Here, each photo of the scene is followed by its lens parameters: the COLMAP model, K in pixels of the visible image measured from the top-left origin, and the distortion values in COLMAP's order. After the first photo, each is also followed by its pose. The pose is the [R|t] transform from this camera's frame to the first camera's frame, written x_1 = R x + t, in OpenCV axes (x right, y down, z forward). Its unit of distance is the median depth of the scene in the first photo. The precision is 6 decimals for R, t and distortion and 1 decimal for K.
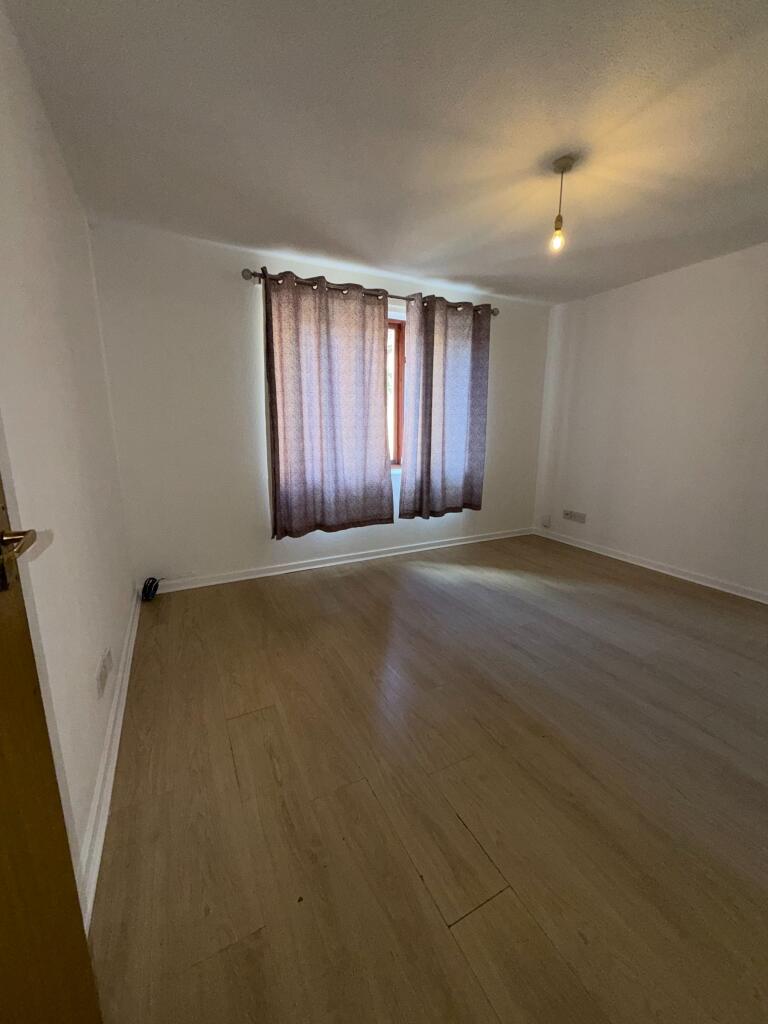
lens RADIAL K [[406.8, 0, 383.4], [0, 406.8, 507.4], [0, 0, 1]] dist [-0.001578, 0.000071]
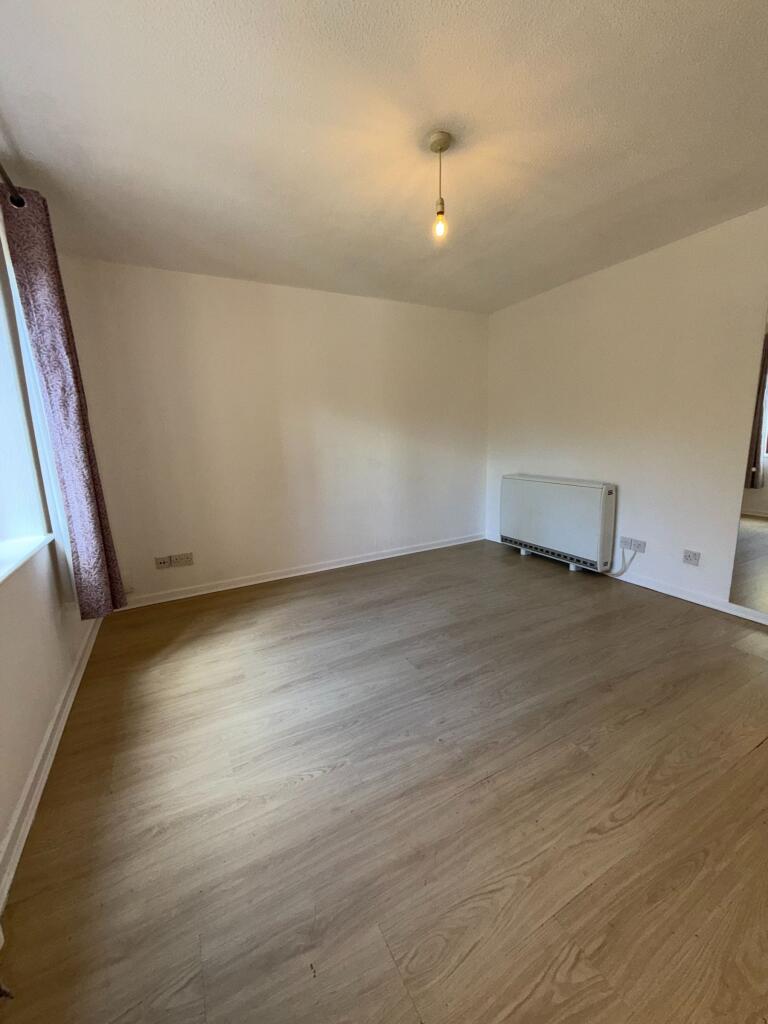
lens RADIAL K [[406.8, 0, 383.4], [0, 406.8, 507.4], [0, 0, 1]] dist [-0.001578, 0.000071]
pose [[-0.014275, -0.184891, 0.982655, -0.381187], [0.232384, 0.955233, 0.183107, -0.176961], [-0.972519, 0.230968, 0.029330, 0.840962]]
